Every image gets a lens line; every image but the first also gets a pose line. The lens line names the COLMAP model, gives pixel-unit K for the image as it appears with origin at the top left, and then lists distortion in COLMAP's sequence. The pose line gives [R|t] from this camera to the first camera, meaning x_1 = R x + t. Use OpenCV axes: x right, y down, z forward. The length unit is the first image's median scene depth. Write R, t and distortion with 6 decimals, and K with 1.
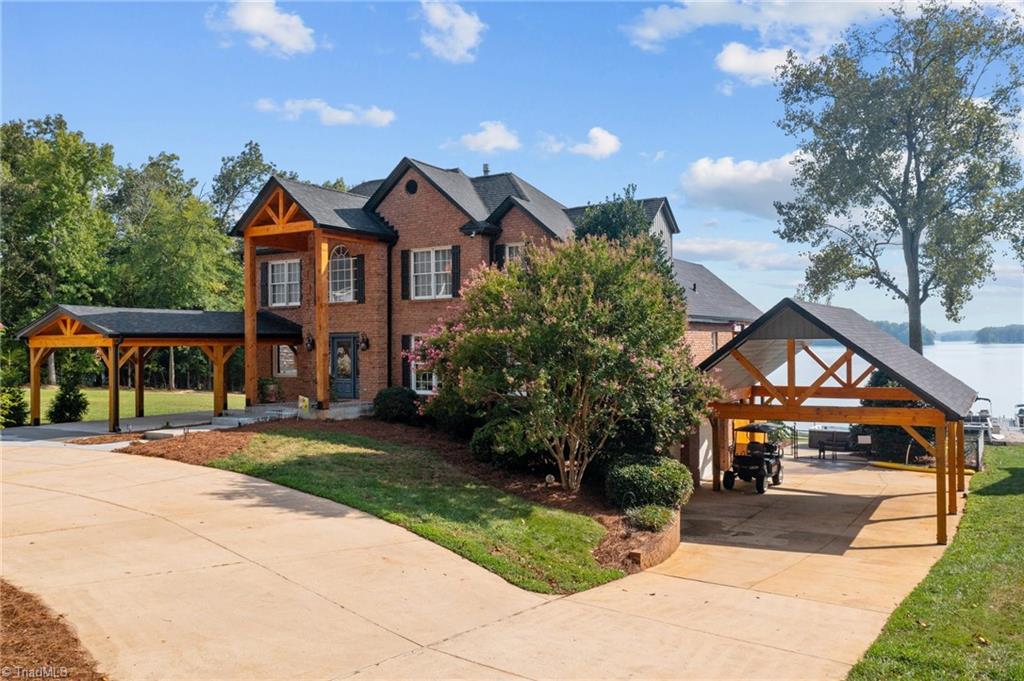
lens RADIAL K [[807.0, 0, 515.6], [0, 807.0, 343.8], [0, 0, 1]] dist [-0.011447, 0.007141]
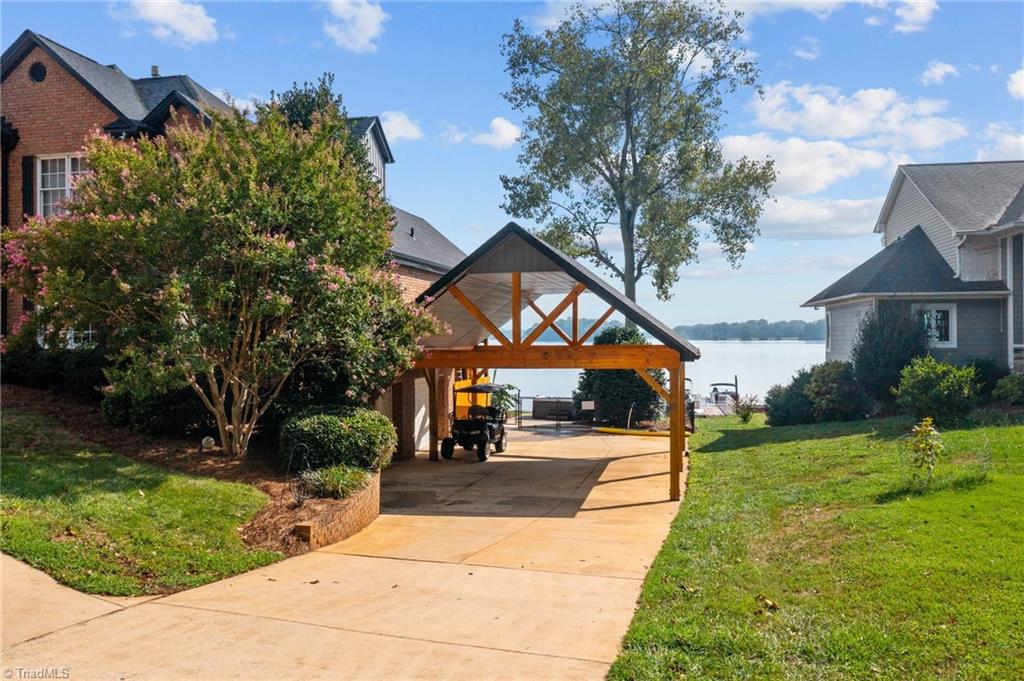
lens RADIAL K [[807.0, 0, 515.6], [0, 807.0, 343.8], [0, 0, 1]] dist [-0.011447, 0.007141]
pose [[0.946073, 0.005428, 0.323907, 0.064880], [-0.007429, 0.999960, 0.004942, 0.065909], [-0.323867, -0.007081, 0.946076, 0.192357]]
